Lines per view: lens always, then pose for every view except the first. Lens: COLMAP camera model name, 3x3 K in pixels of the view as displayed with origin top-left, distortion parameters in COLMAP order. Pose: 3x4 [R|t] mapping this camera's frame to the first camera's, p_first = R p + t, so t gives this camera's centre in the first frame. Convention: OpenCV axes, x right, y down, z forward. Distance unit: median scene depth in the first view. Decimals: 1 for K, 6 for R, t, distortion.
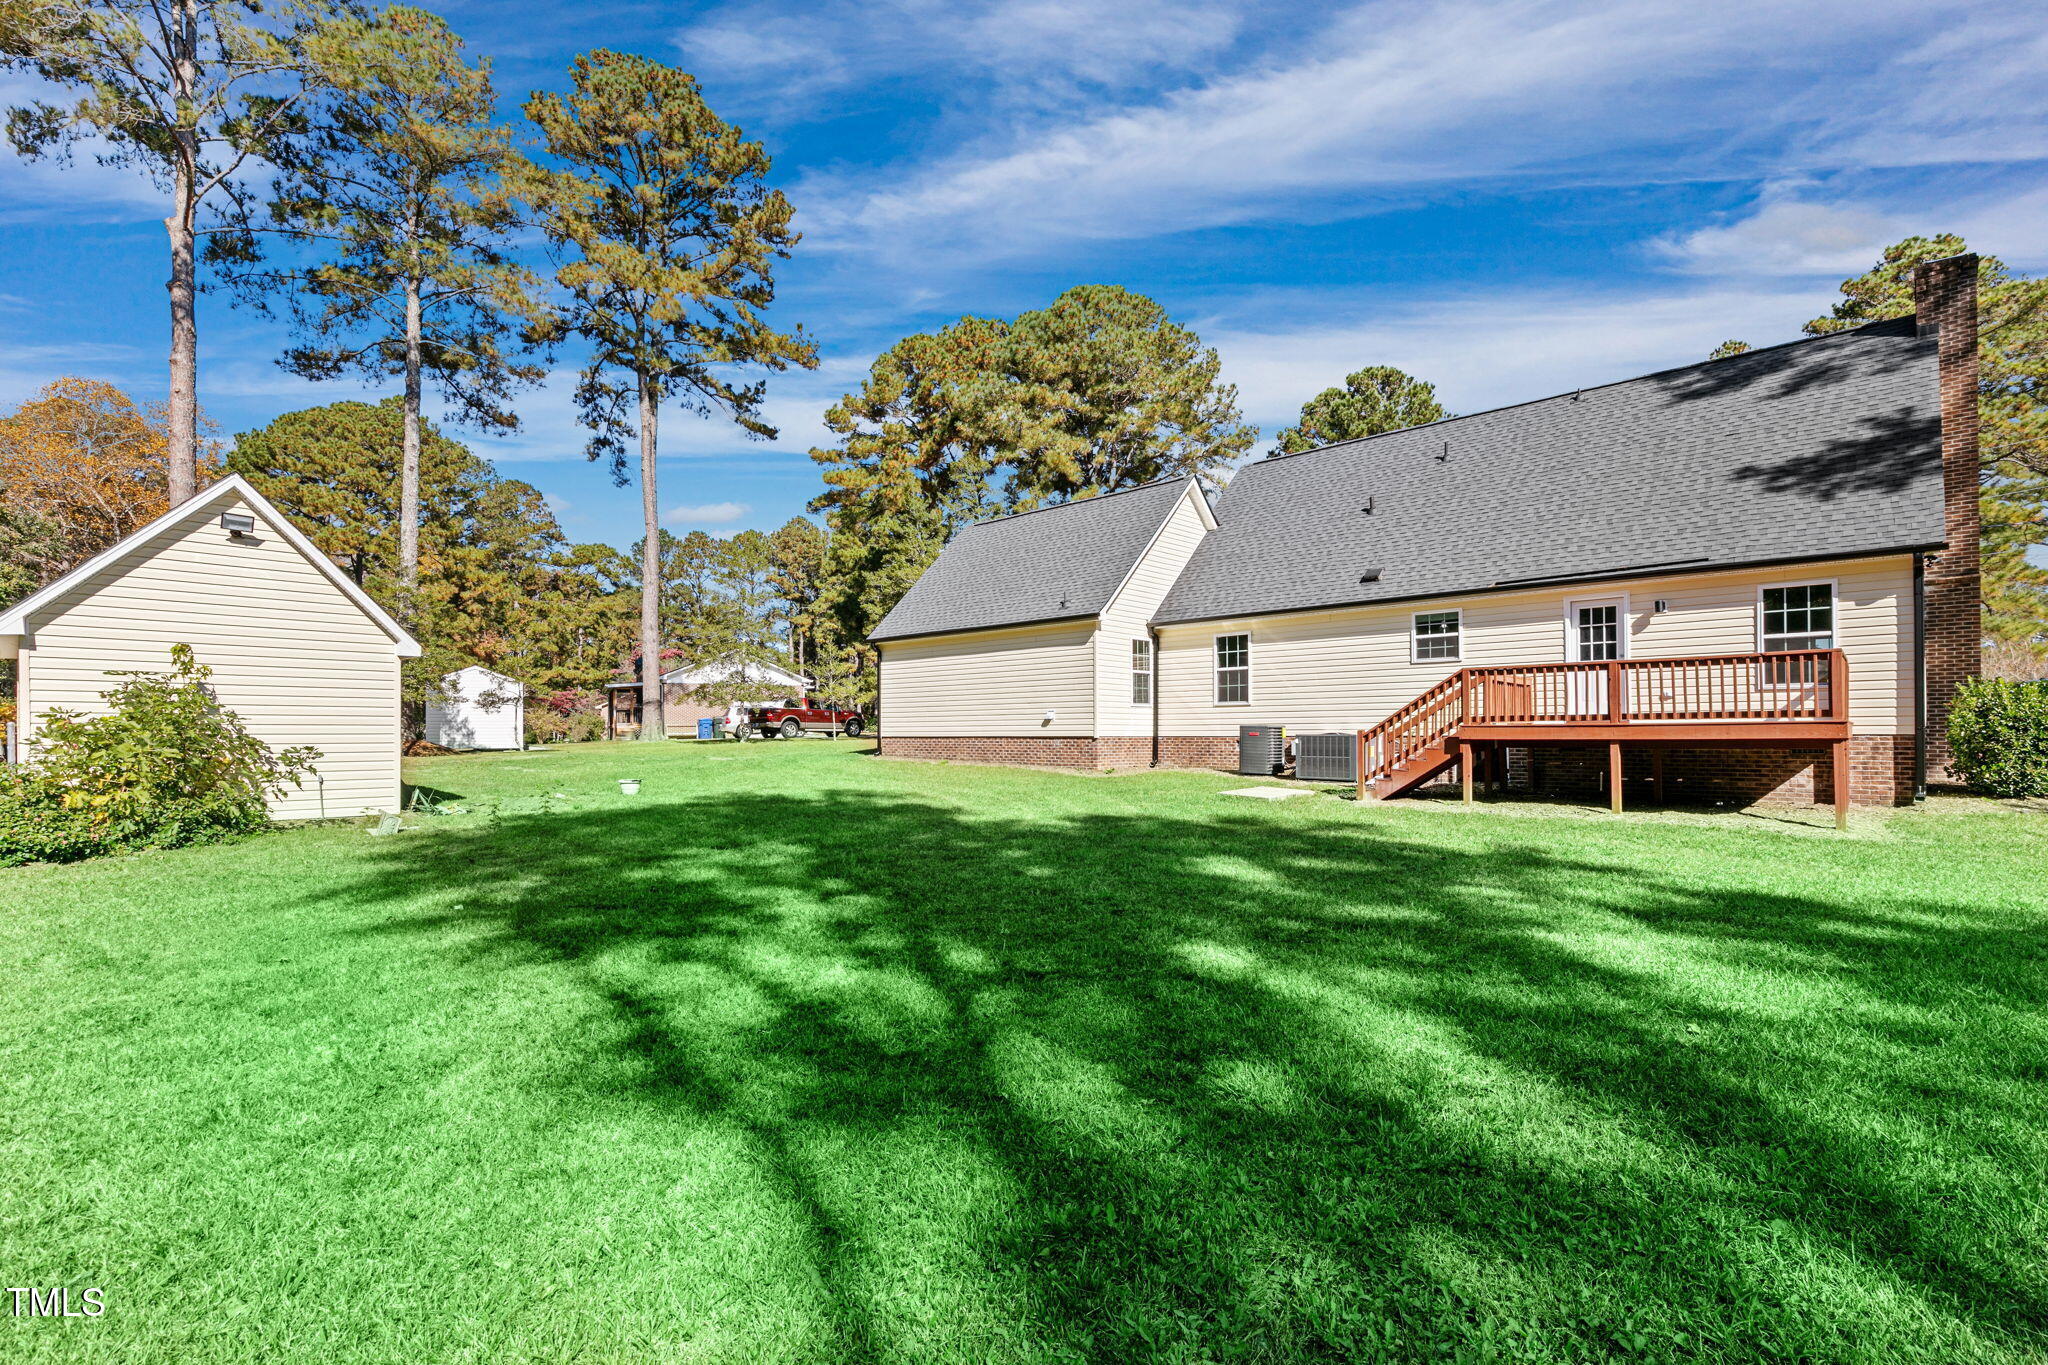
lens RADIAL K [[948.4, 0, 1022.1], [0, 948.4, 728.7], [0, 0, 1]] dist [0.004628, 0.000598]
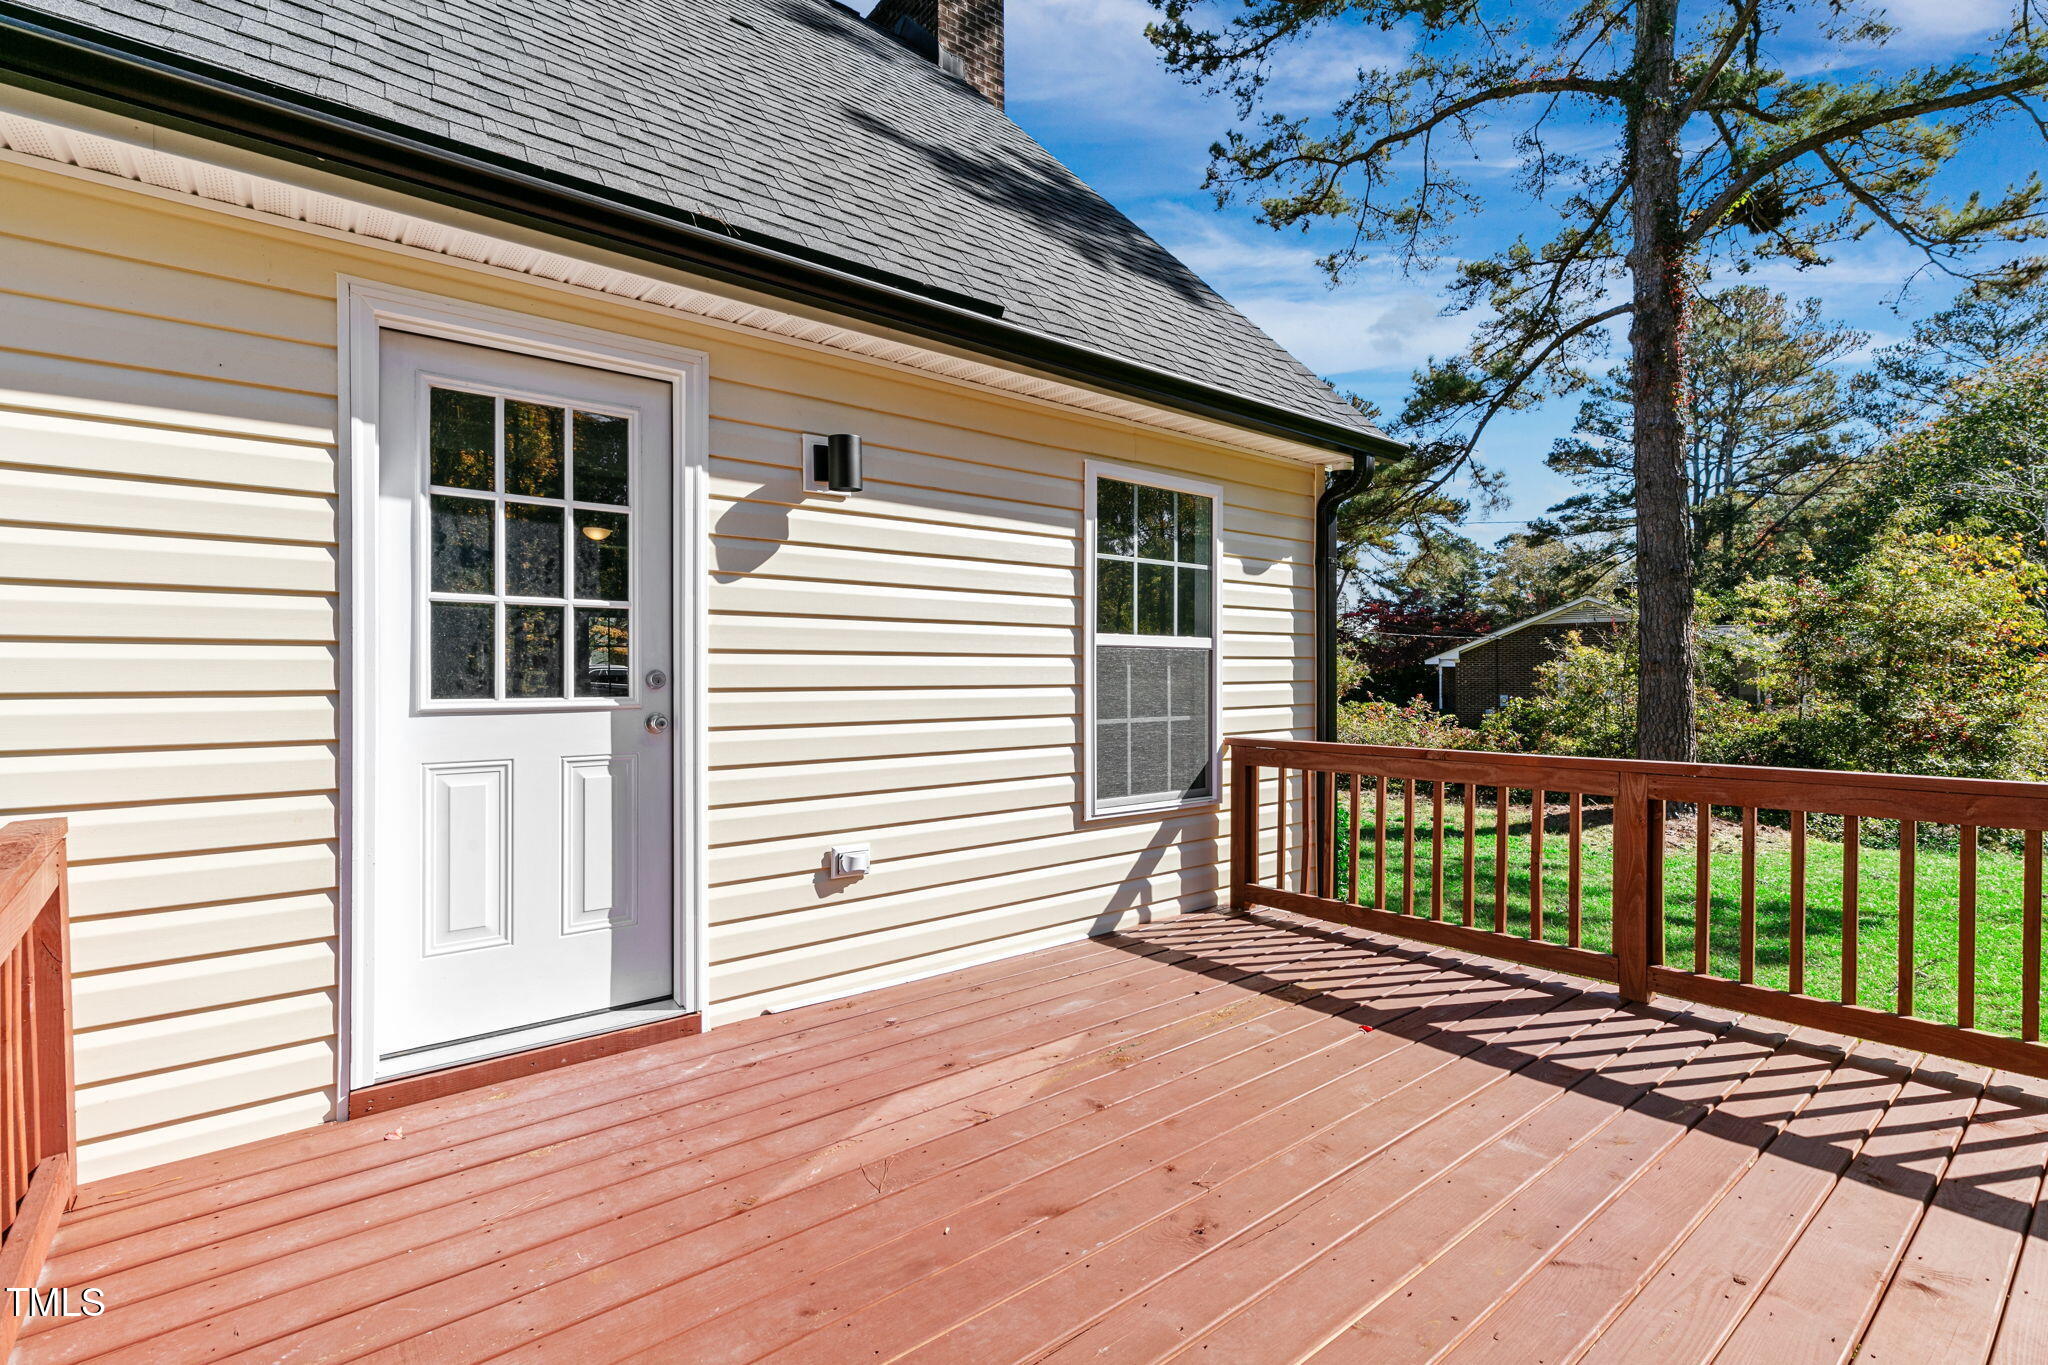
lens RADIAL K [[949.7, 0, 1035.4], [0, 949.7, 673.6], [0, 0, 1]] dist [0.007454, -0.000874]
pose [[0.130321, 0.005292, 0.991458, 0.398419], [-0.007452, 0.999963, -0.004358, -0.069202], [-0.991444, -0.006821, 0.130355, 0.799642]]
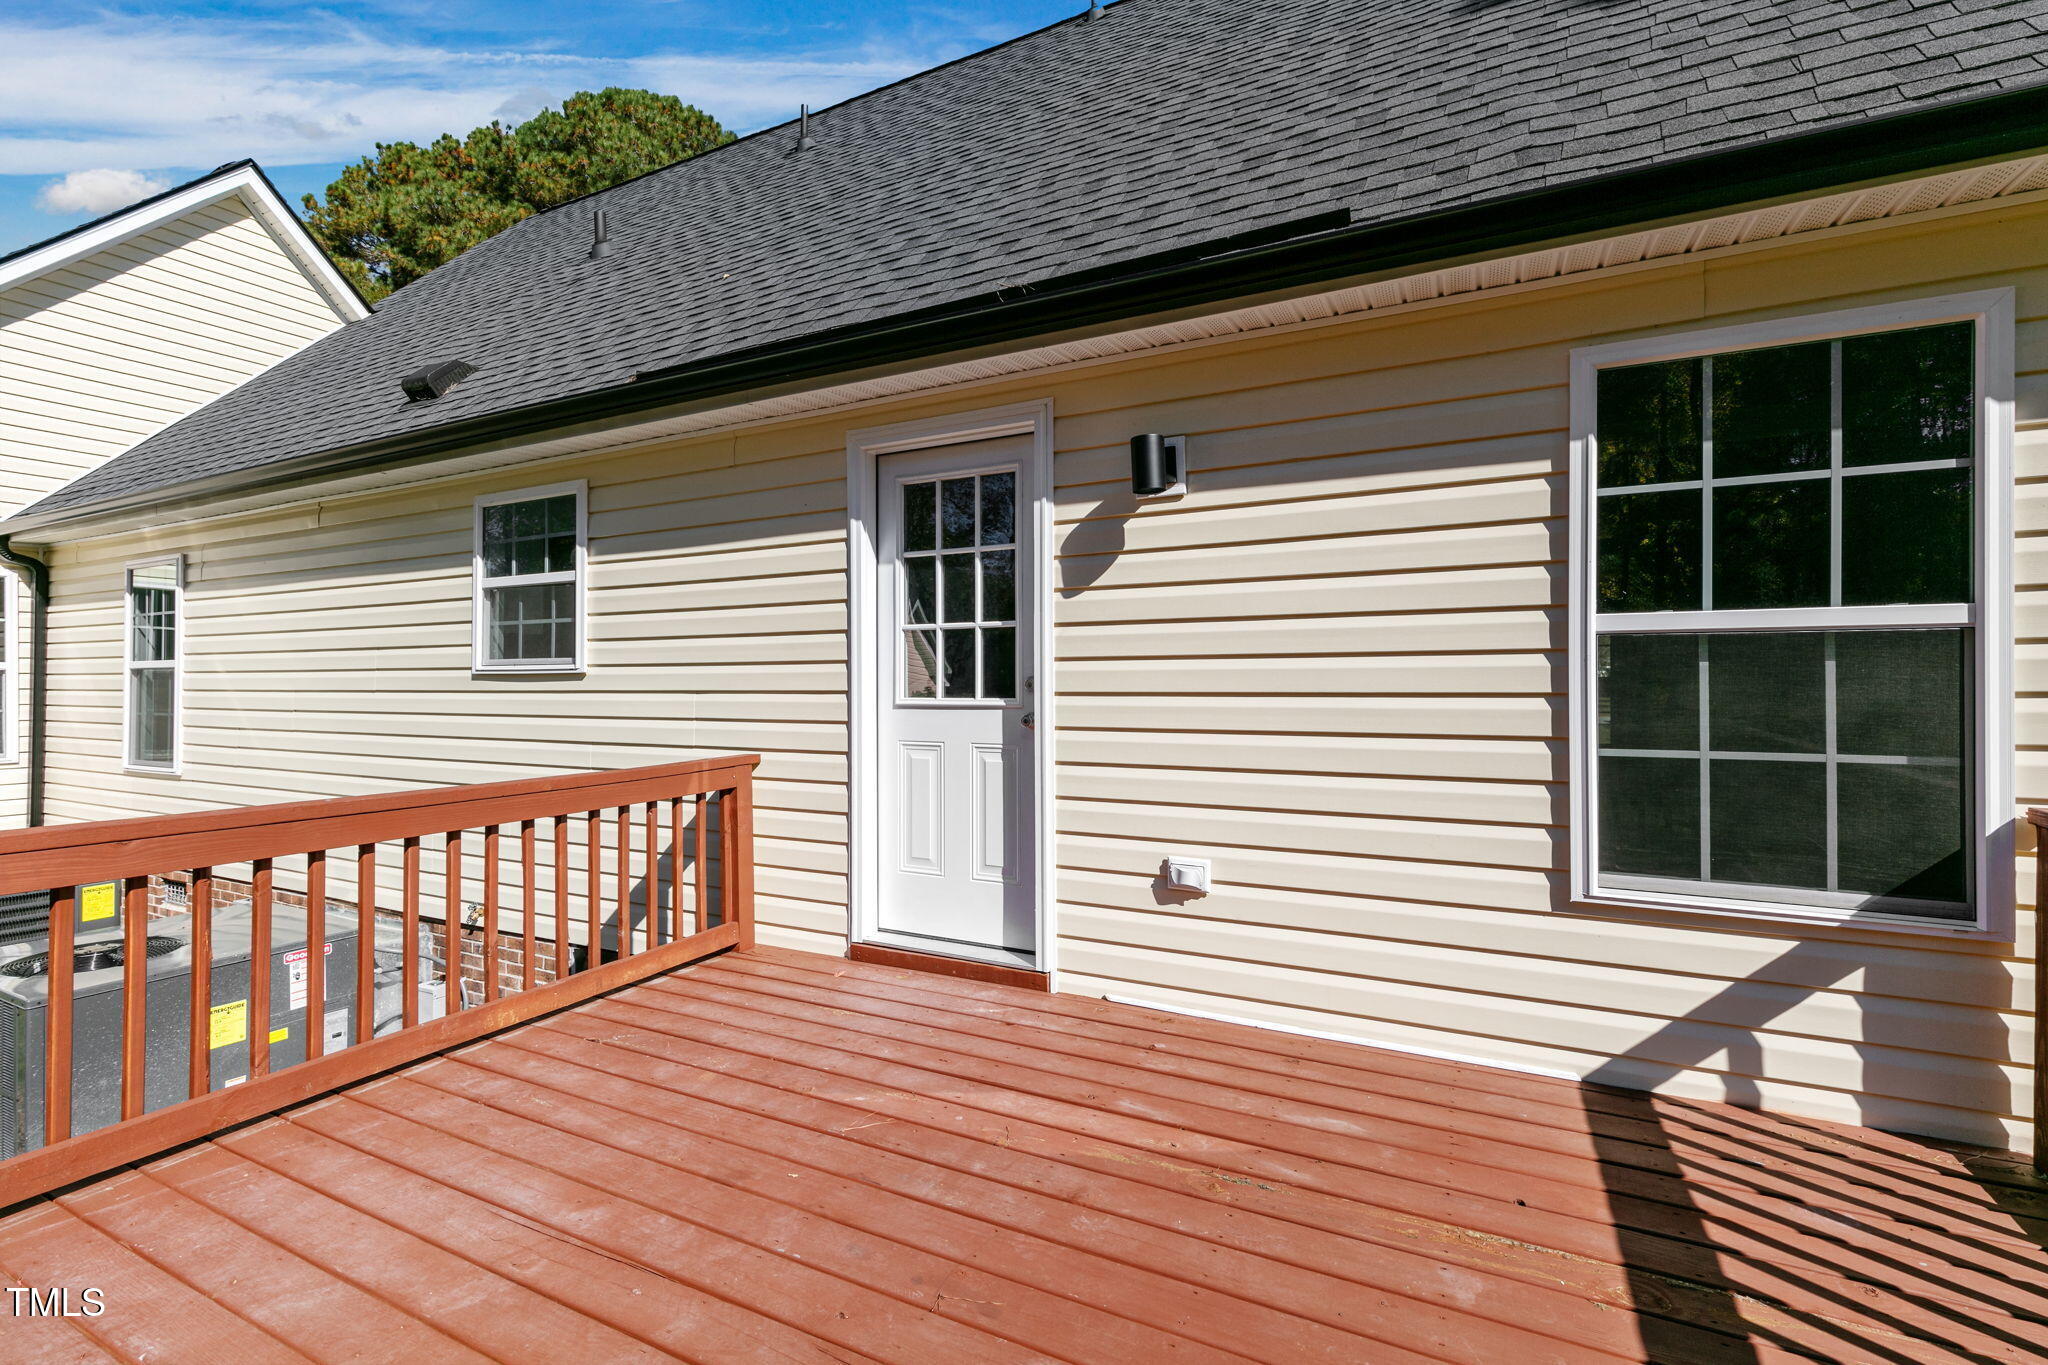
lens RADIAL K [[928.6, 0, 1029.0], [0, 928.6, 681.4], [0, 0, 1]] dist [0.004025, -0.000456]
pose [[0.963670, 0.001611, 0.267093, 0.507591], [-0.003097, 0.999982, 0.005139, -0.070023], [-0.267080, -0.005780, 0.963657, 0.695837]]
